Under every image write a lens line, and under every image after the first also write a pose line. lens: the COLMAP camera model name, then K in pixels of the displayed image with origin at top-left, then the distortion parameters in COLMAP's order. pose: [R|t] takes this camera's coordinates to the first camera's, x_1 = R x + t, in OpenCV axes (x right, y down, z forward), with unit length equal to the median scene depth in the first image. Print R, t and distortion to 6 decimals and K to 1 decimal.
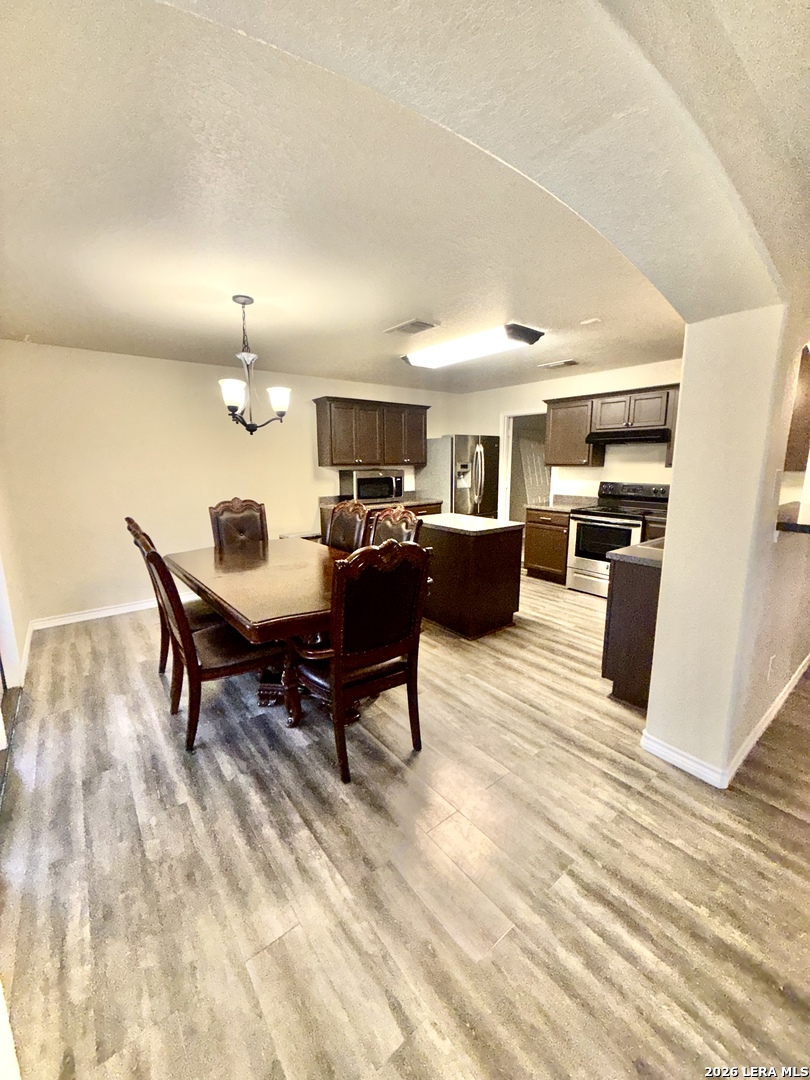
lens RADIAL K [[431.5, 0, 410.1], [0, 431.5, 538.0], [0, 0, 1]] dist [0.000961, 0.000011]
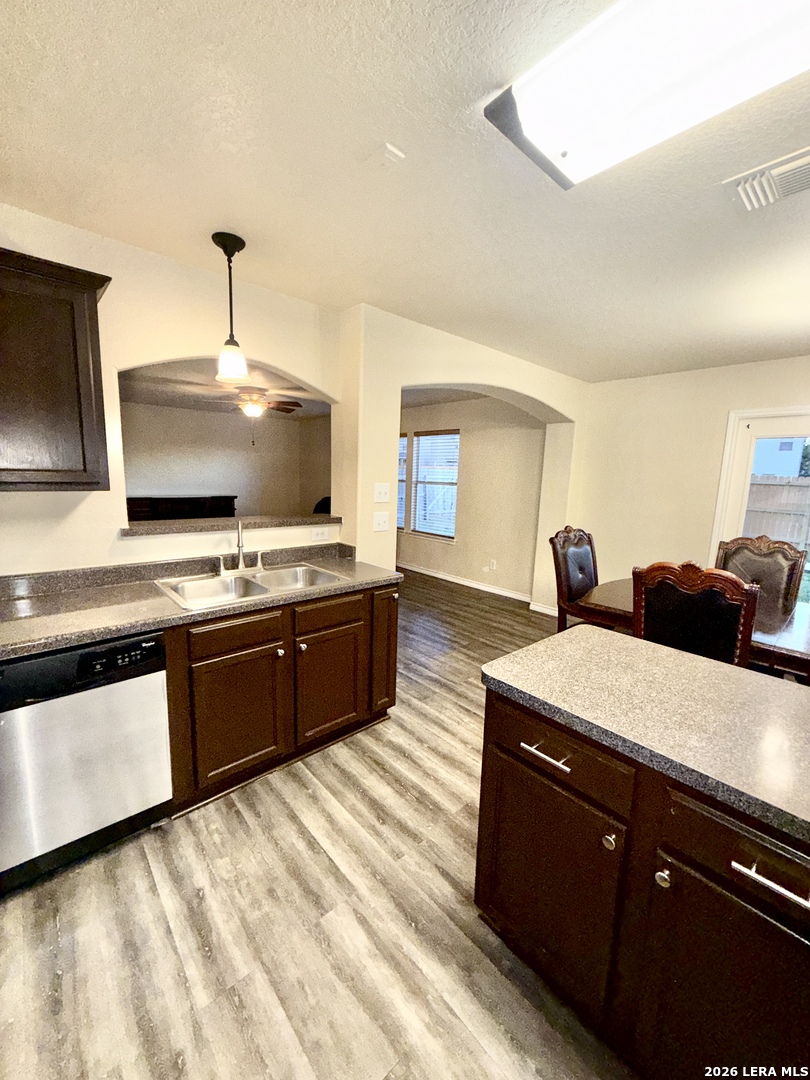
lens RADIAL K [[431.5, 0, 405.1], [0, 431.5, 537.9], [0, 0, 1]] dist [0.000961, 0.000011]
pose [[-0.998358, -0.019637, -0.053806, 0.347424], [-0.036121, 0.944892, 0.325382, -0.241419], [0.044451, 0.326791, -0.944051, 1.284144]]
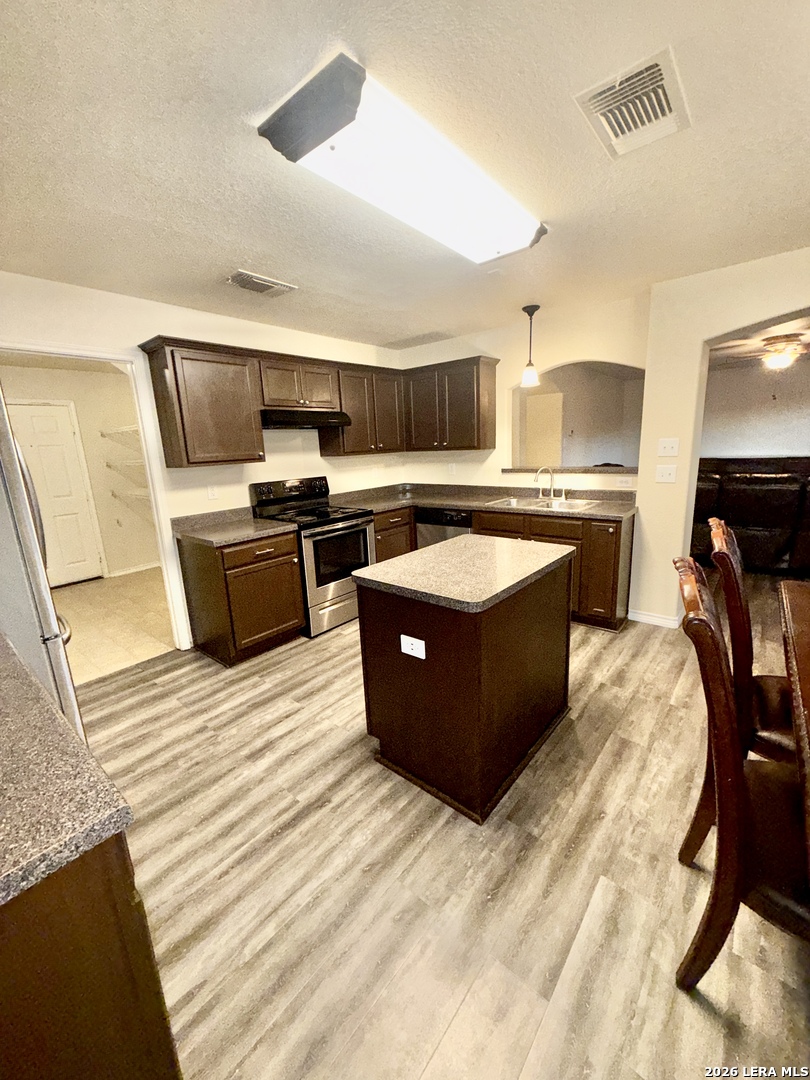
lens RADIAL K [[431.5, 0, 403.7], [0, 431.5, 537.8], [0, 0, 1]] dist [0.000961, 0.000011]
pose [[-0.186760, -0.199862, 0.961860, -0.380779], [0.221390, 0.945339, 0.239416, -0.216824], [-0.957135, 0.257660, -0.132304, 1.189338]]
